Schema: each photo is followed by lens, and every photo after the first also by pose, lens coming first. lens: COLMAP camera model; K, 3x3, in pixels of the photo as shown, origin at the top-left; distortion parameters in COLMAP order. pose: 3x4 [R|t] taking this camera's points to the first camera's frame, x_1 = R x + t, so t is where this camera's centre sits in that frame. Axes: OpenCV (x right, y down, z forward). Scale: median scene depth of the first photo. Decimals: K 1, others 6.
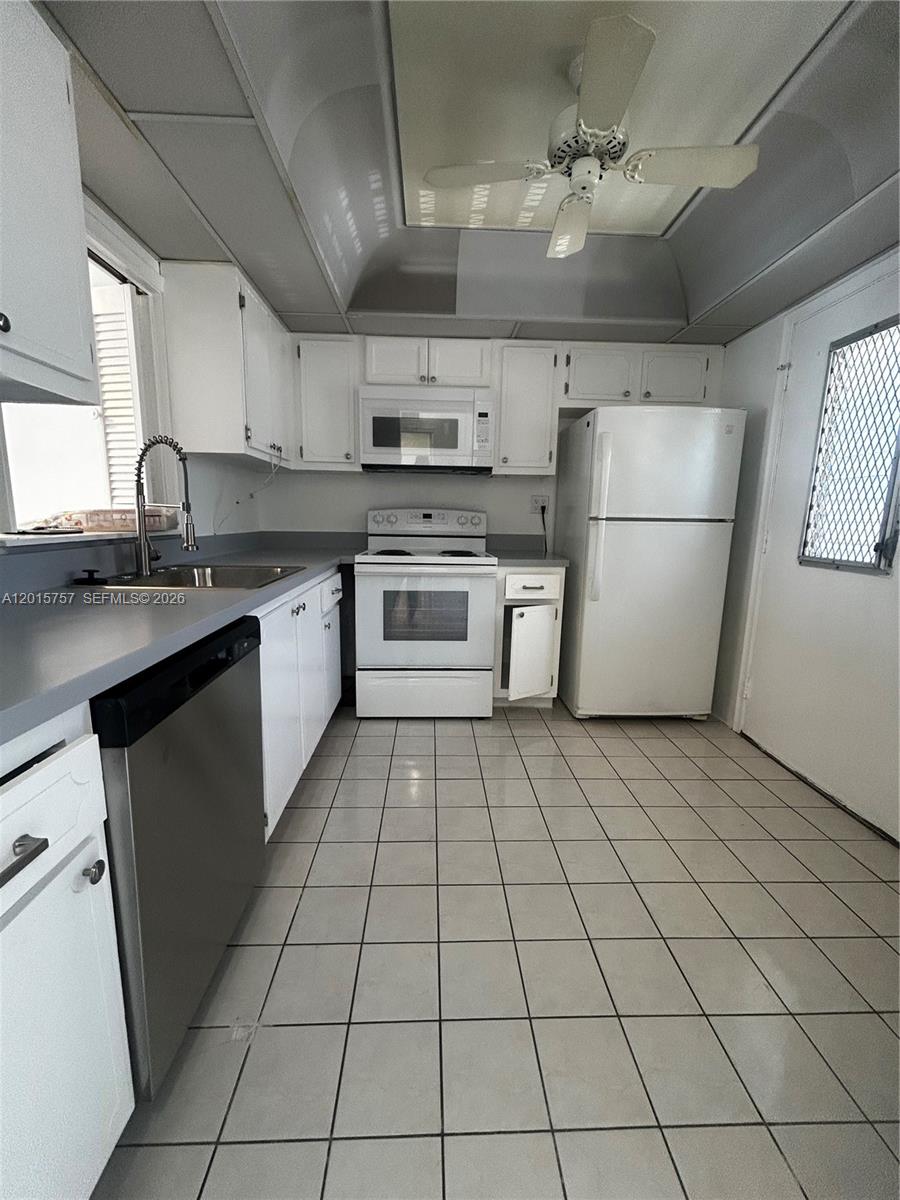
lens RADIAL K [[484.4, 0, 447.7], [0, 484.4, 602.4], [0, 0, 1]] dist [-0.001547, 0.000515]
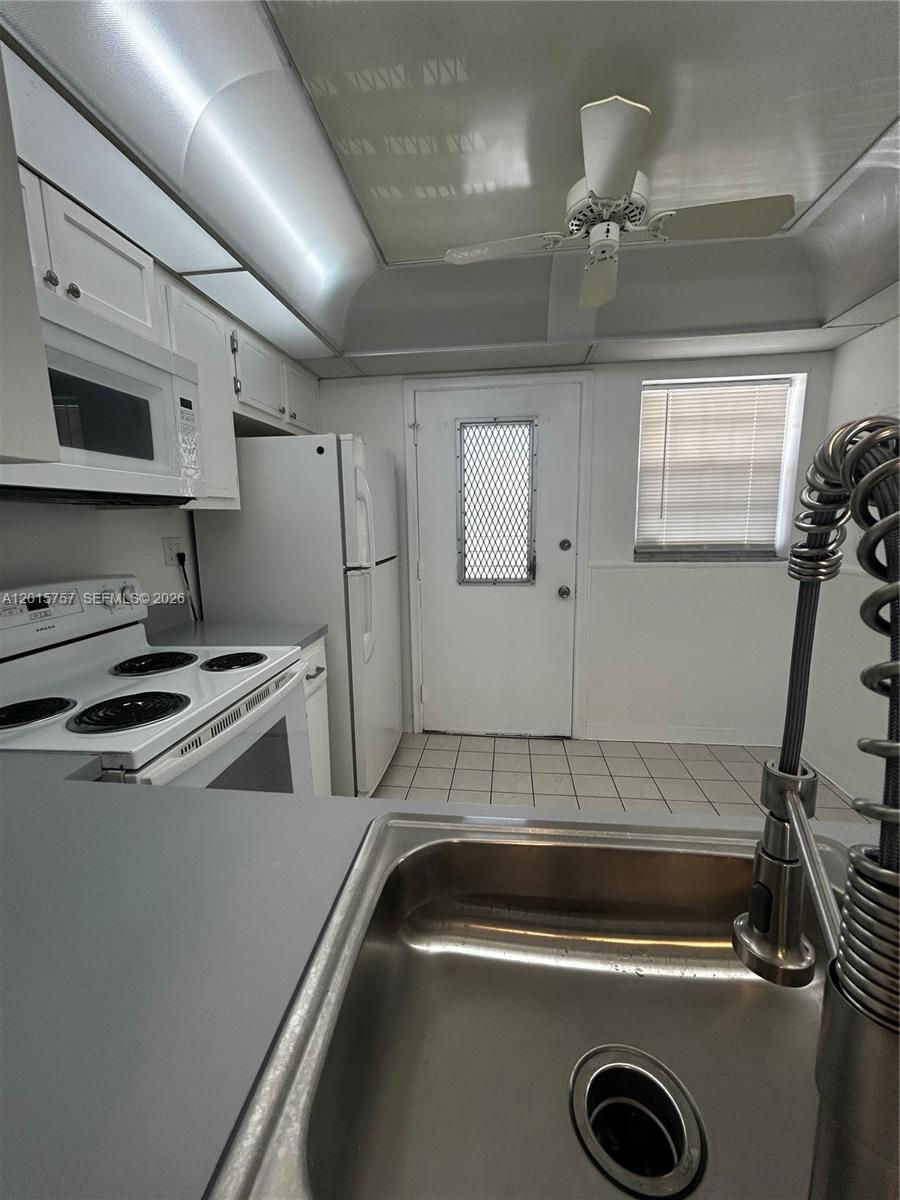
lens RADIAL K [[484.4, 0, 447.7], [0, 484.4, 602.4], [0, 0, 1]] dist [-0.001547, 0.000515]
pose [[0.152198, -0.190181, 0.969880, -0.516018], [0.190387, 0.968575, 0.160049, -0.232100], [-0.969839, 0.160294, 0.183623, 0.747557]]
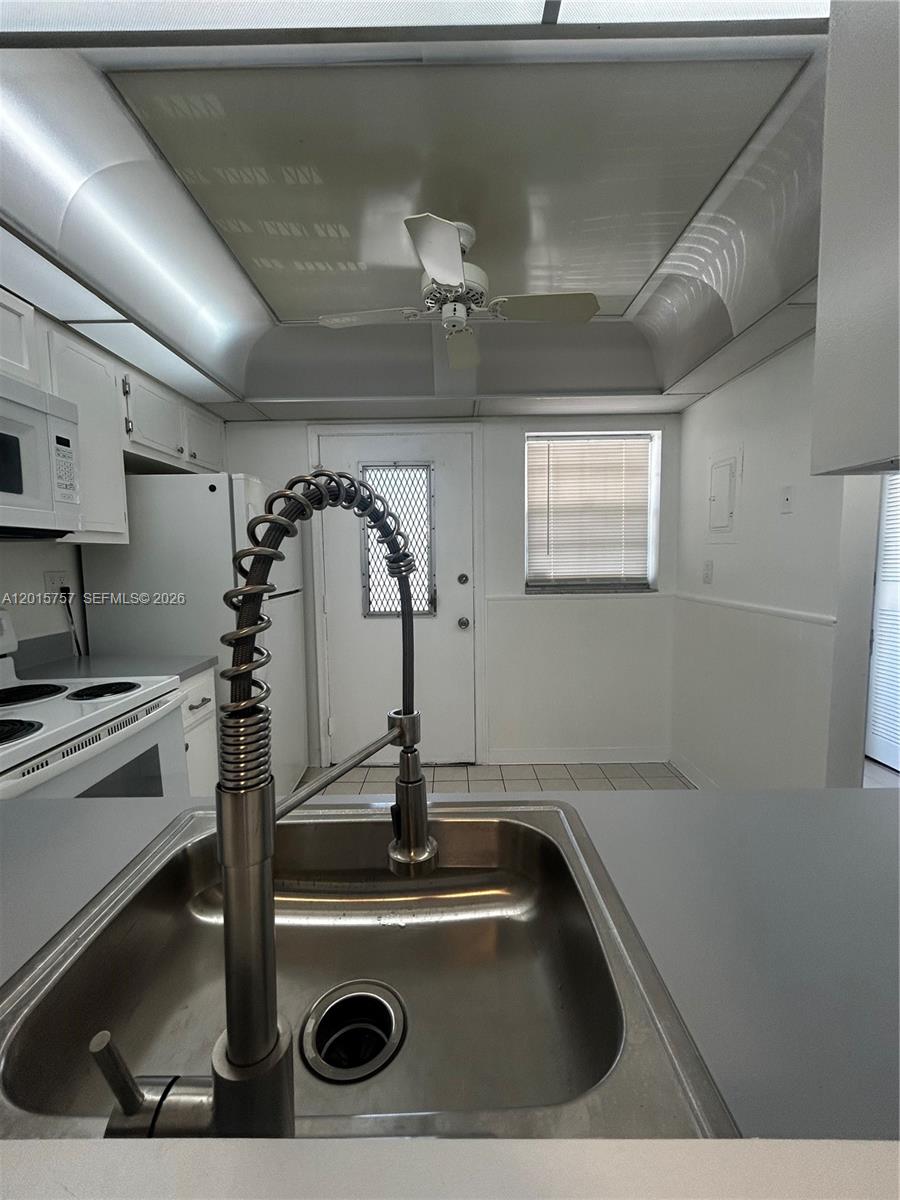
lens RADIAL K [[484.4, 0, 447.7], [0, 484.4, 602.4], [0, 0, 1]] dist [-0.001547, 0.000515]
pose [[0.033703, -0.112264, 0.993107, -0.564749], [0.189366, 0.976389, 0.103948, -0.203847], [-0.981328, 0.184558, 0.054166, 0.646738]]
